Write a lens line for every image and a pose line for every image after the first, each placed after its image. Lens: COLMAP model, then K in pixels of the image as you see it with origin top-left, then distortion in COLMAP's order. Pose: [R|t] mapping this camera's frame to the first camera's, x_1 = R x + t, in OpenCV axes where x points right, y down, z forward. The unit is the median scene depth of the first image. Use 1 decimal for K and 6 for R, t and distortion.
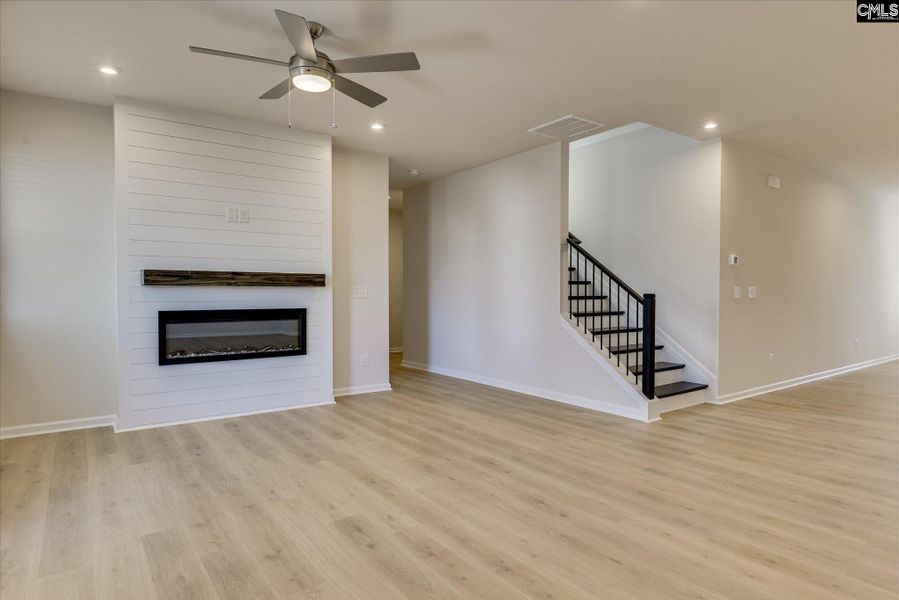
lens RADIAL K [[508.2, 0, 450.9], [0, 508.2, 296.2], [0, 0, 1]] dist [0.019395, -0.001016]
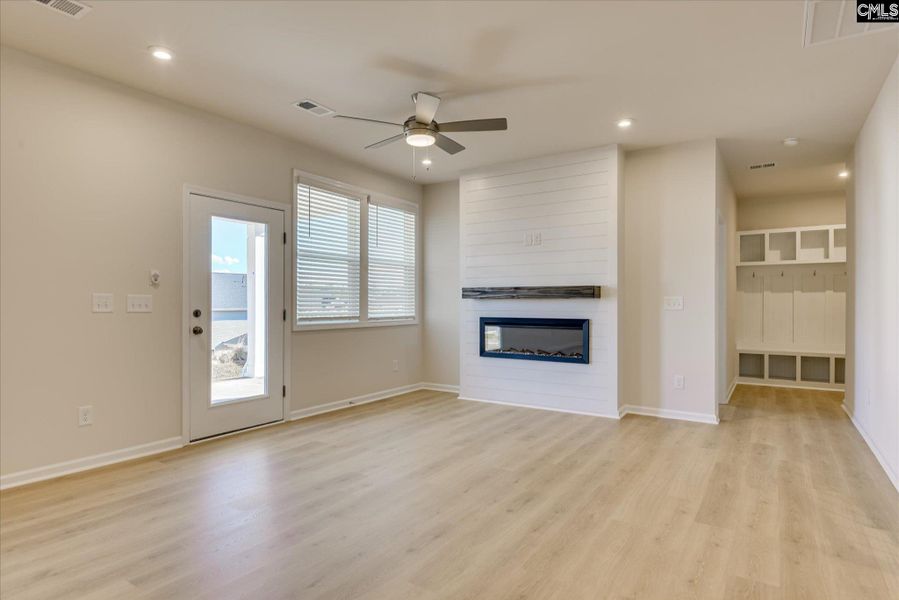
lens RADIAL K [[491.0, 0, 459.7], [0, 491.0, 301.4], [0, 0, 1]] dist [-0.011868, -0.001151]
pose [[0.366461, -0.002461, -0.930430, 0.618132], [-0.007047, 0.999960, -0.005420, -0.005565], [0.930407, 0.008543, 0.366429, 0.439987]]
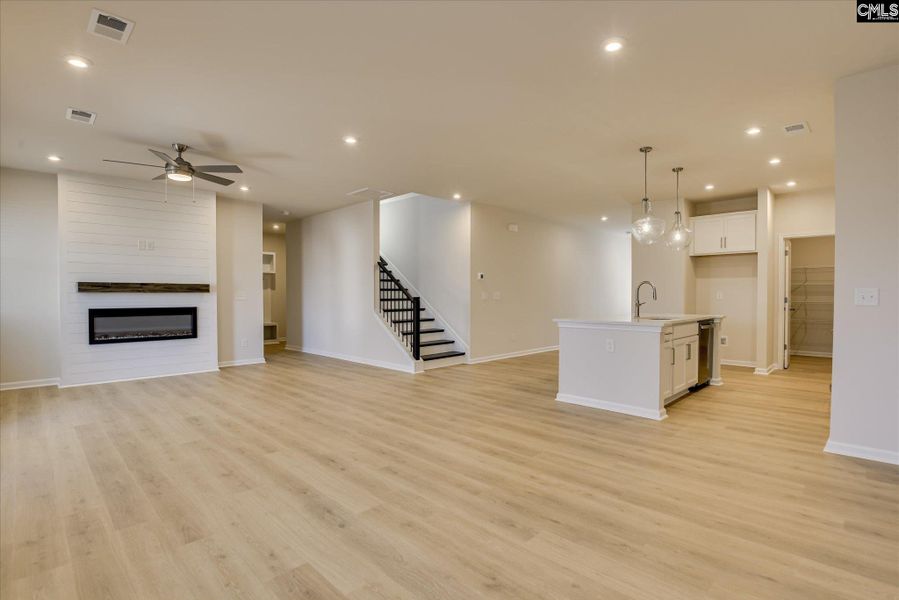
lens RADIAL K [[424.4, 0, 449.5], [0, 424.4, 300.0], [0, 0, 1]] dist [-0.027528, -0.000553]
pose [[0.984981, -0.003234, 0.172633, 0.265180], [0.002769, 0.999992, 0.002936, 0.001763], [-0.172641, -0.002414, 0.984982, -0.391519]]
